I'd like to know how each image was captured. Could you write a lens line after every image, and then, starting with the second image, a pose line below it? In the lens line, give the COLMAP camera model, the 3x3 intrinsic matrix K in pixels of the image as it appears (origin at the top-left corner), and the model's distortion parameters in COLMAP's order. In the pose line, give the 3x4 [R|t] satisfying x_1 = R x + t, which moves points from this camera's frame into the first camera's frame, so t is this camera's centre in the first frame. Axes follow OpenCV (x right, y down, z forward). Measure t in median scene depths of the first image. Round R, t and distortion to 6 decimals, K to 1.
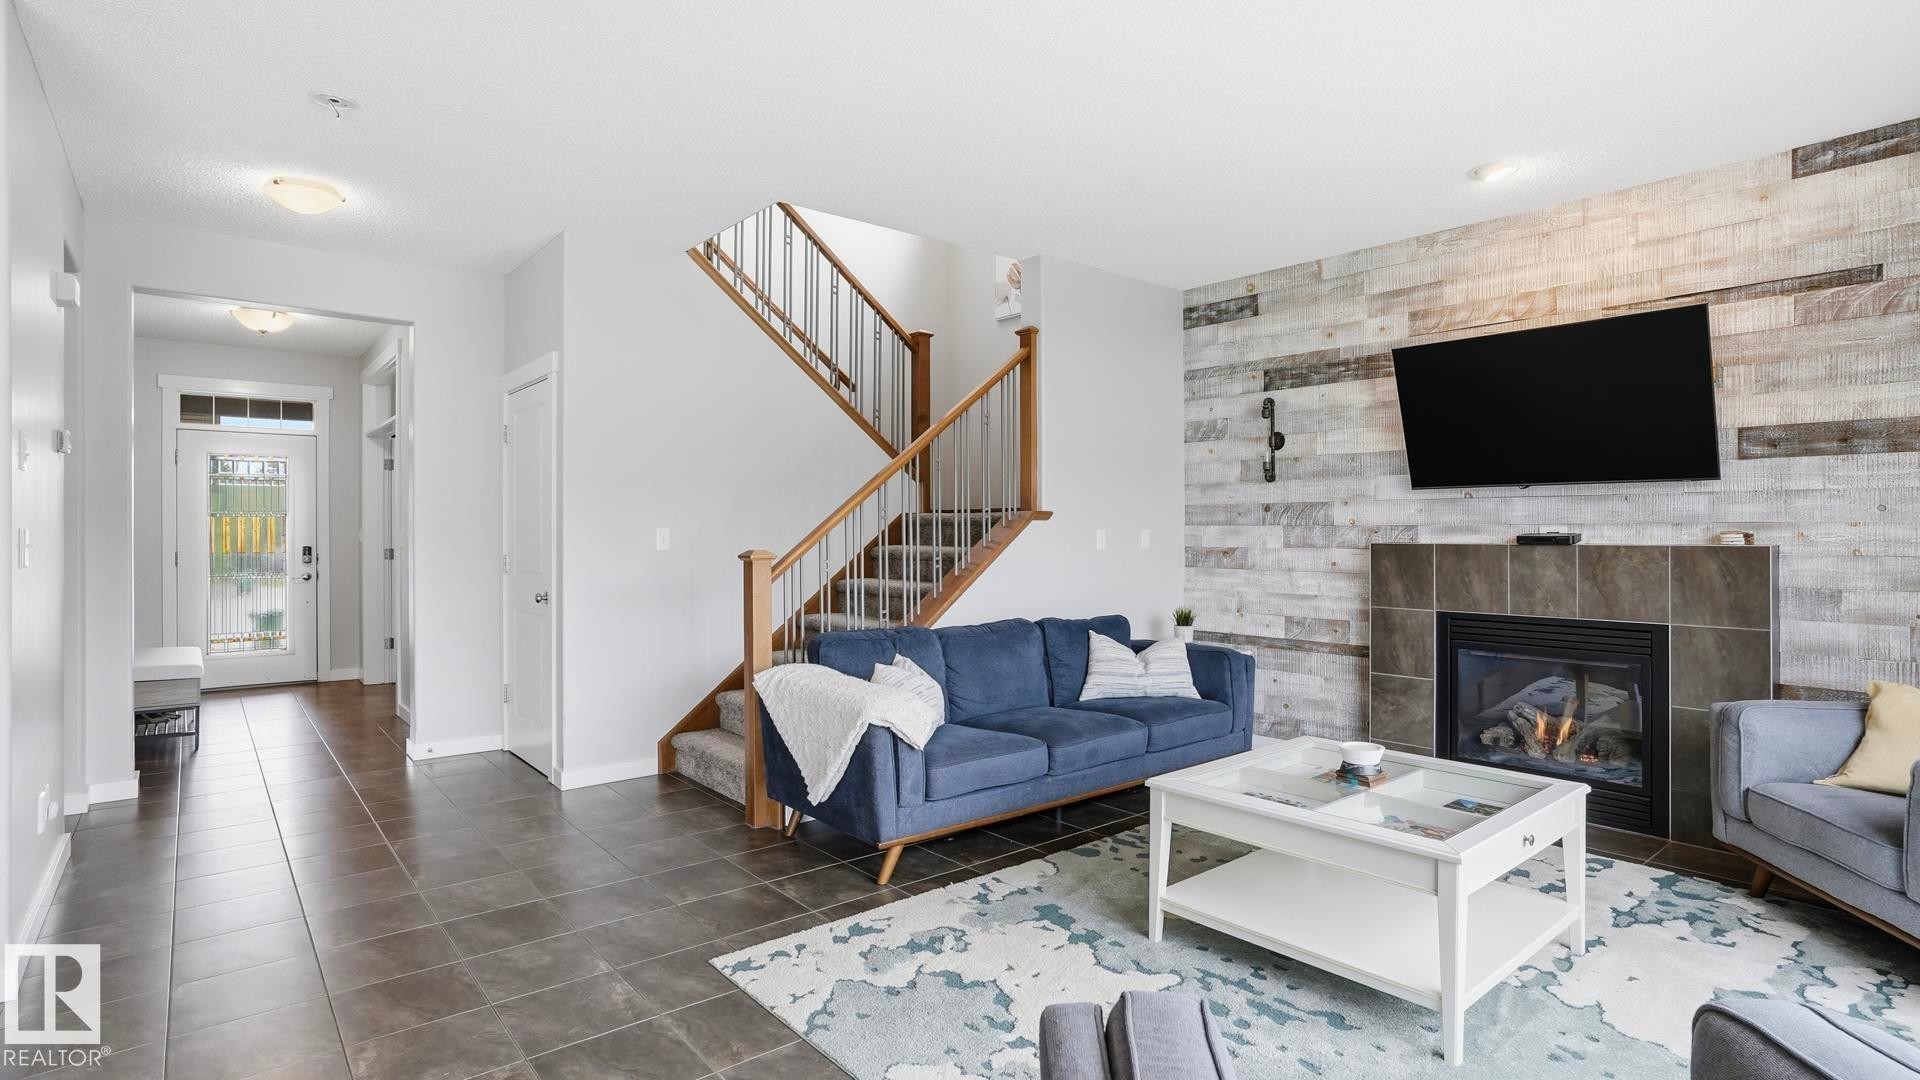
lens RADIAL K [[946.7, 0, 953.7], [0, 946.7, 534.0], [0, 0, 1]] dist [-0.054829, 0.015382]
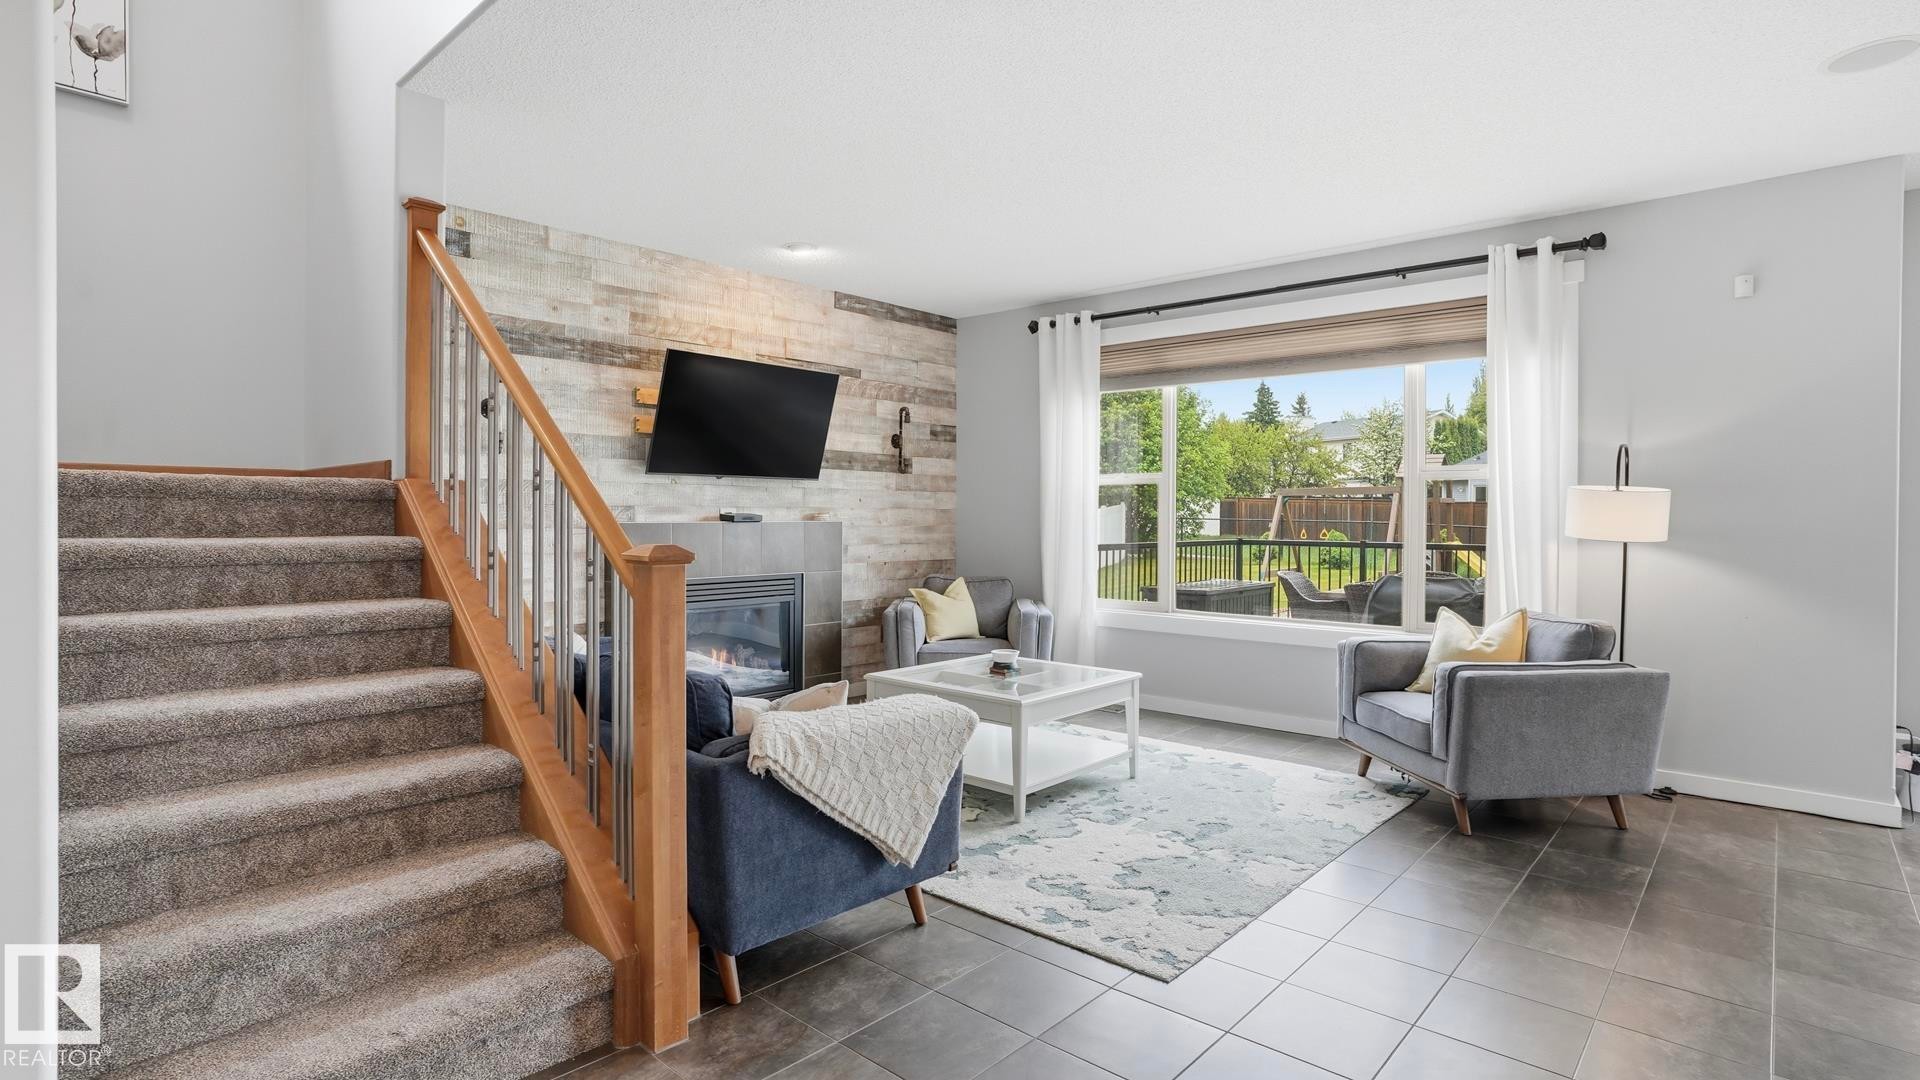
lens RADIAL K [[946.7, 0, 958.2], [0, 946.7, 523.4], [0, 0, 1]] dist [-0.054829, 0.015382]
pose [[-0.144345, -0.011715, 0.989458, -0.725139], [-0.003136, 0.999930, 0.011381, -0.002972], [-0.989522, -0.001461, -0.144371, 0.851110]]
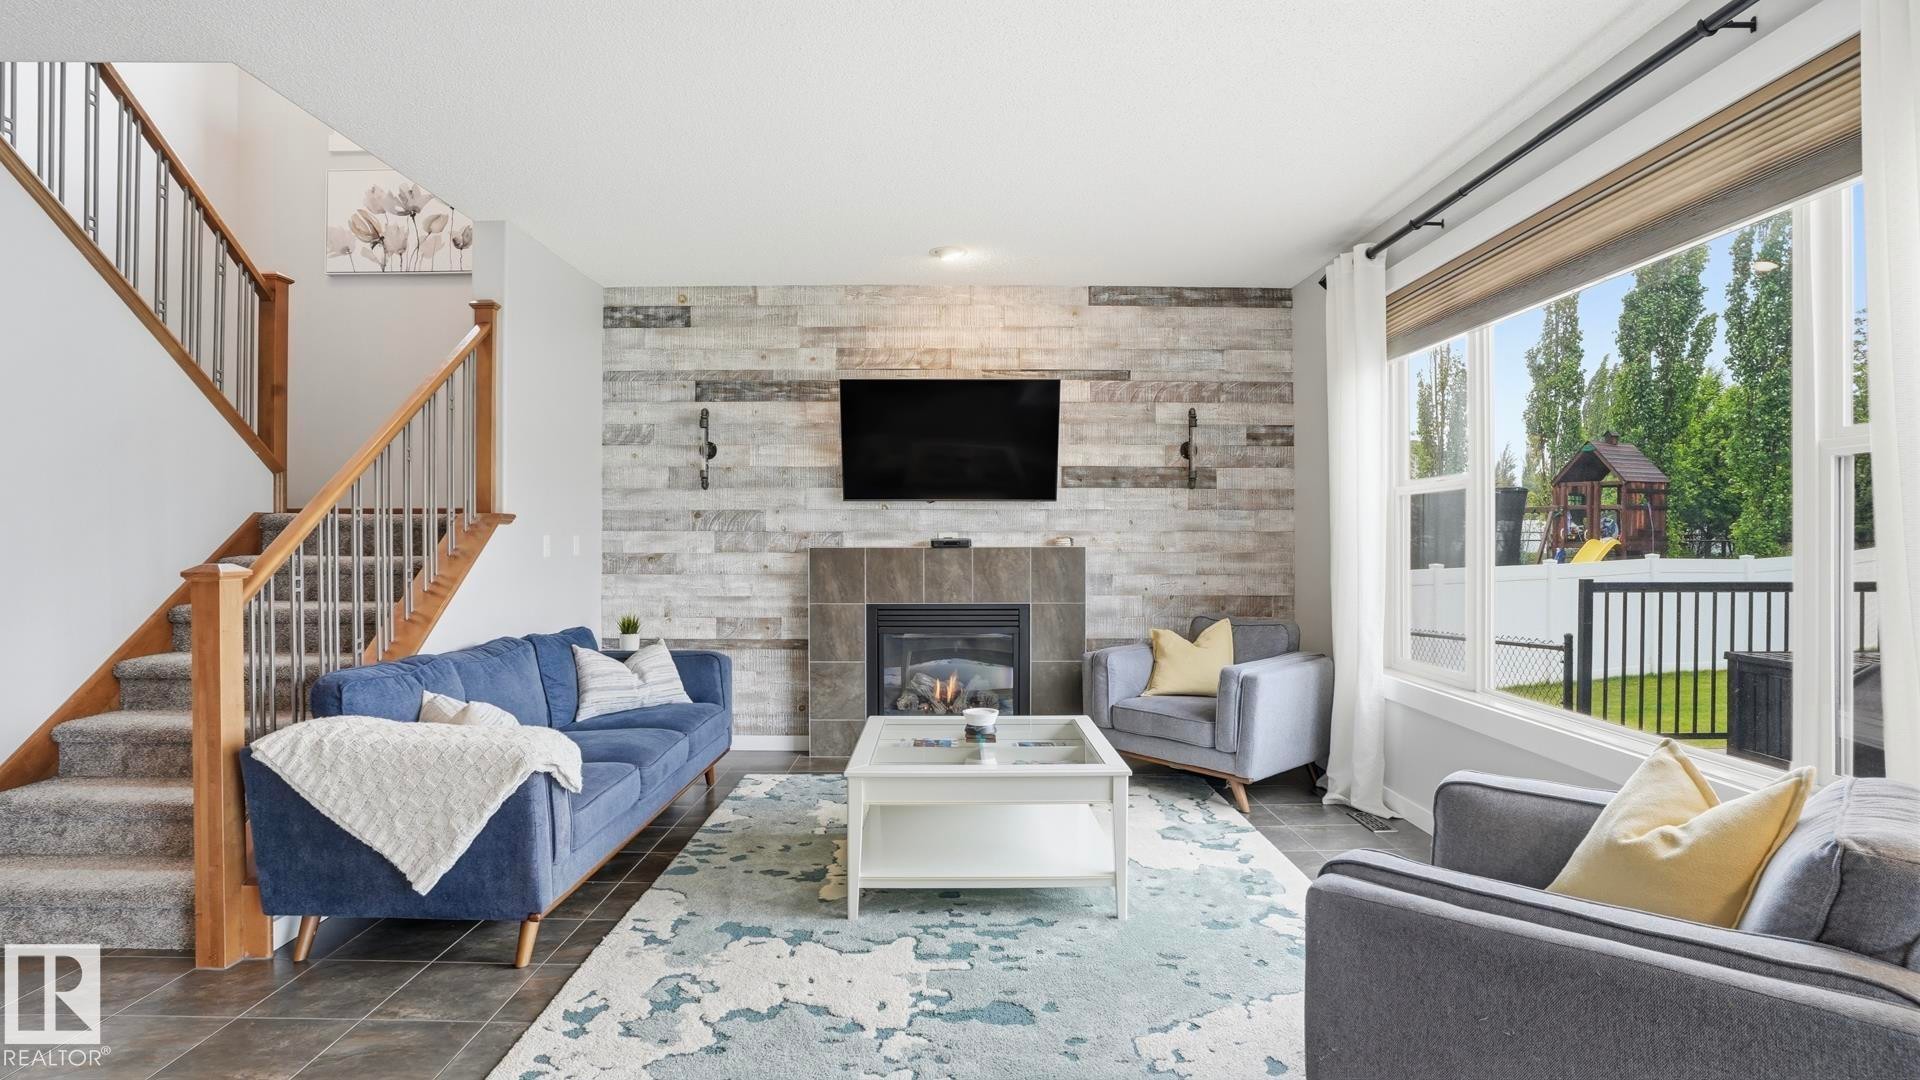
lens RADIAL K [[946.7, 0, 956.5], [0, 946.7, 539.4], [0, 0, 1]] dist [-0.054829, 0.015382]
pose [[0.635046, -0.002315, 0.772471, -0.358747], [0.001637, 0.999997, 0.001651, -0.001389], [-0.772473, 0.000216, 0.635048, 0.149334]]
